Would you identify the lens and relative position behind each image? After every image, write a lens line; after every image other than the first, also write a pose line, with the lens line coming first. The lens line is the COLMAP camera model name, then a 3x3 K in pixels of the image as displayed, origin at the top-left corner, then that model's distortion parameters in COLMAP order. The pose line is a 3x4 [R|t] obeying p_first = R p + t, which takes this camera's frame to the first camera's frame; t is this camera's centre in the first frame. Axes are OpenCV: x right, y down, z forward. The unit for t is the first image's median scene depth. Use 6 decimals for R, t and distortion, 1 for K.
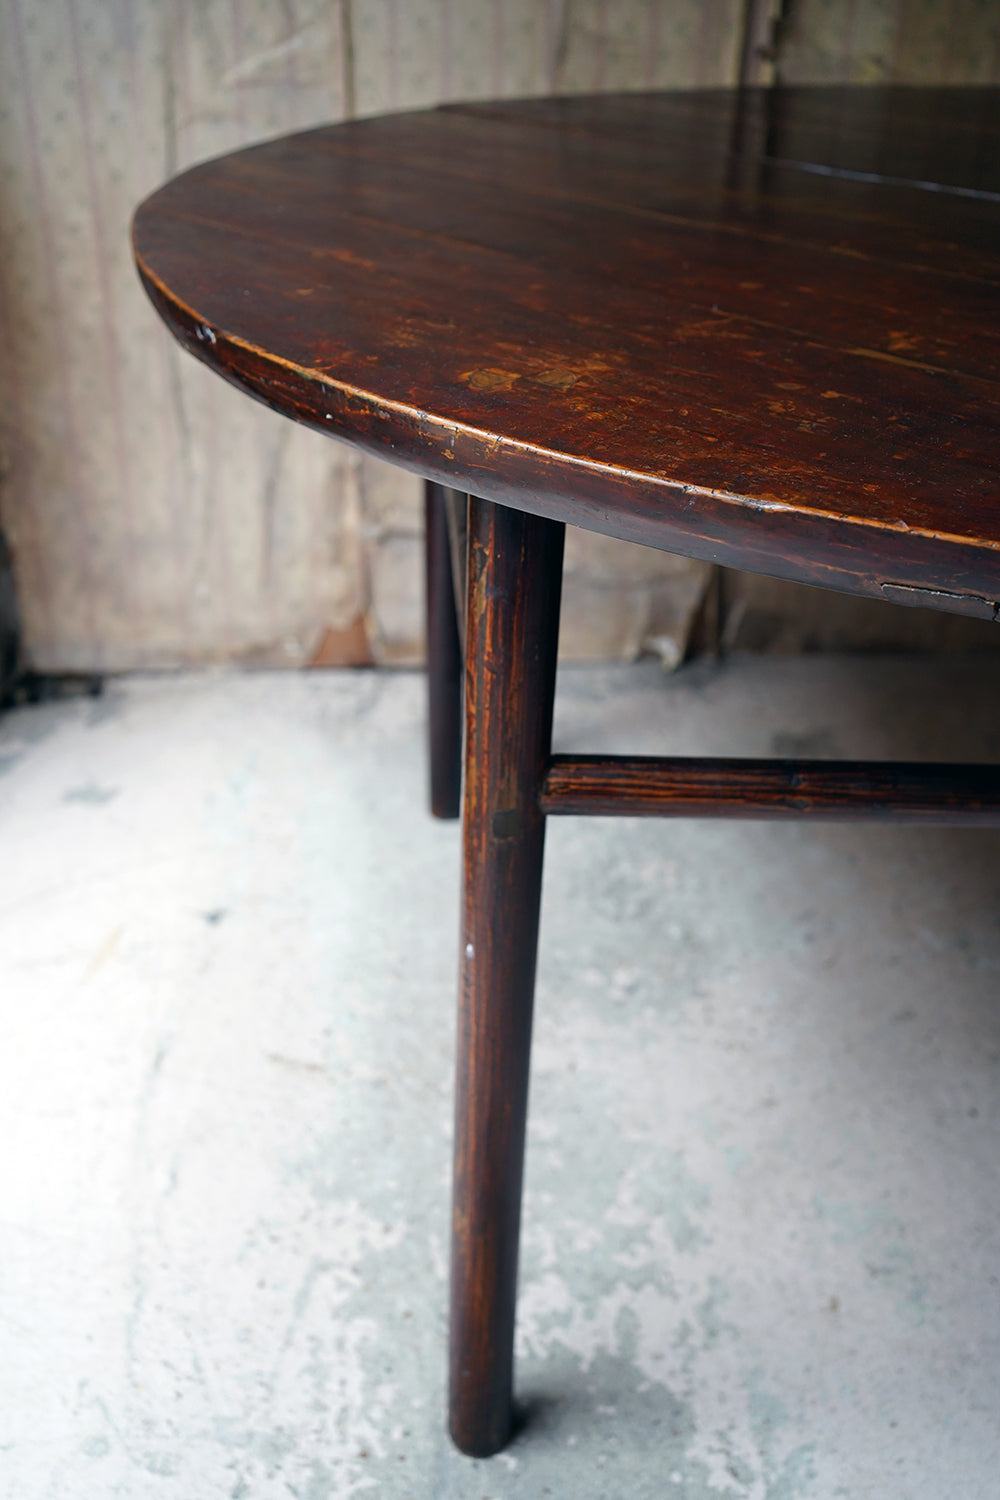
lens RADIAL K [[1519.5, 0, 511.0], [0, 1519.5, 751.9], [0, 0, 1]] dist [0.013969, 0.000000]
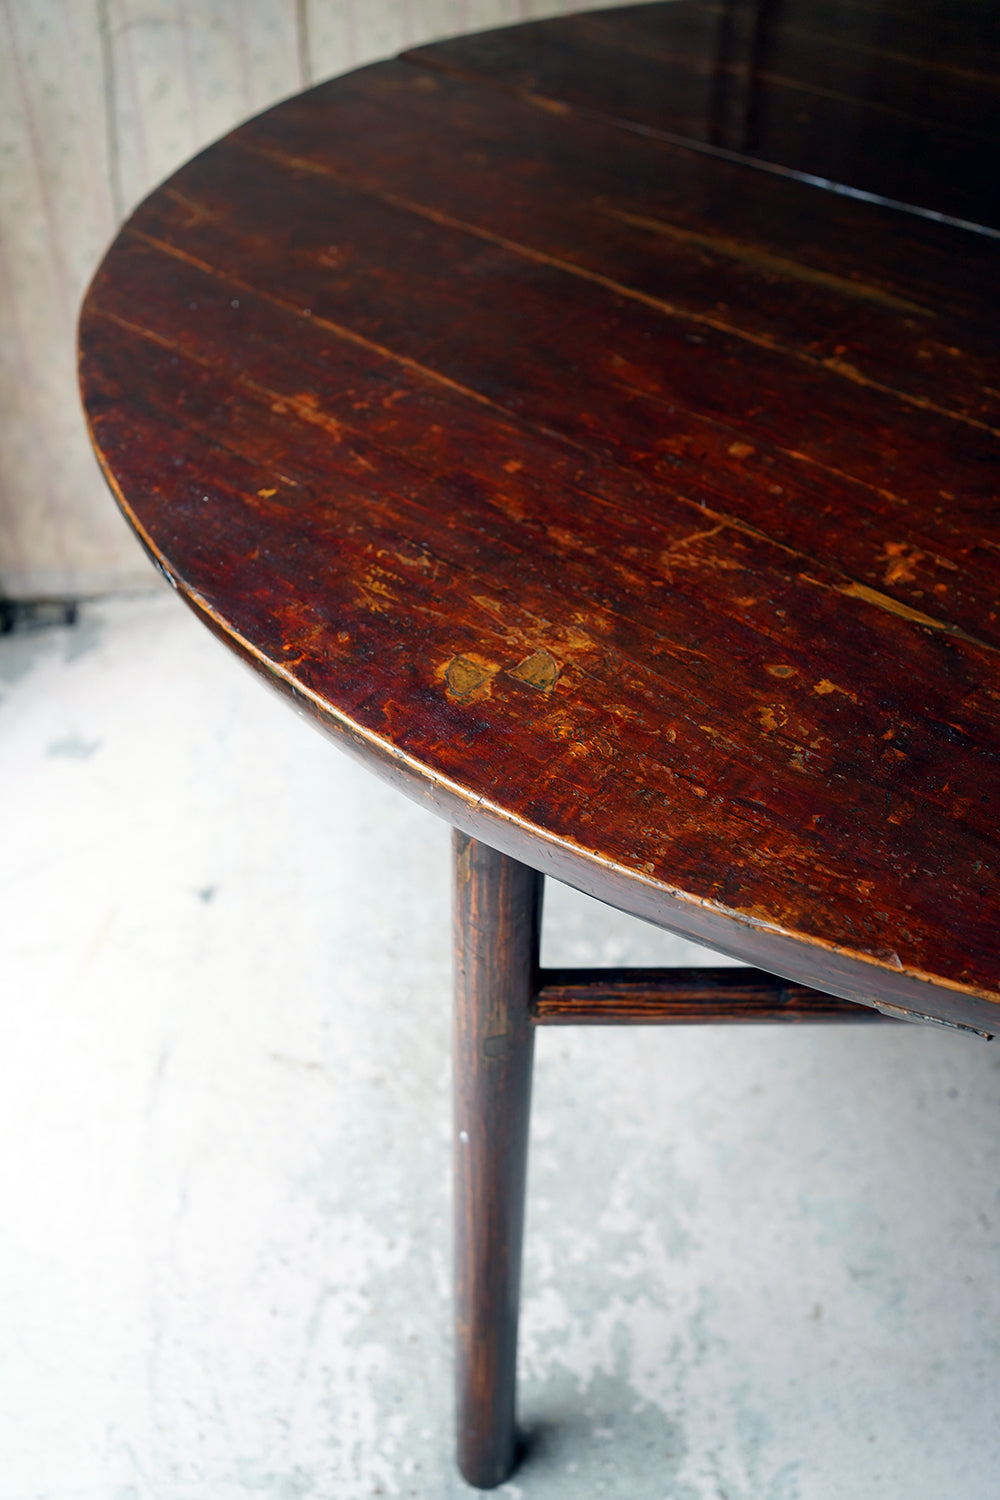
lens RADIAL K [[1519.5, 0, 515.3], [0, 1519.5, 732.1], [0, 0, 1]] dist [0.013969, 0.000000]
pose [[0.999618, -0.026170, 0.008851, 0.005451], [0.024226, 0.984361, 0.174487, -0.316520], [-0.013279, -0.174206, 0.984620, 0.046244]]
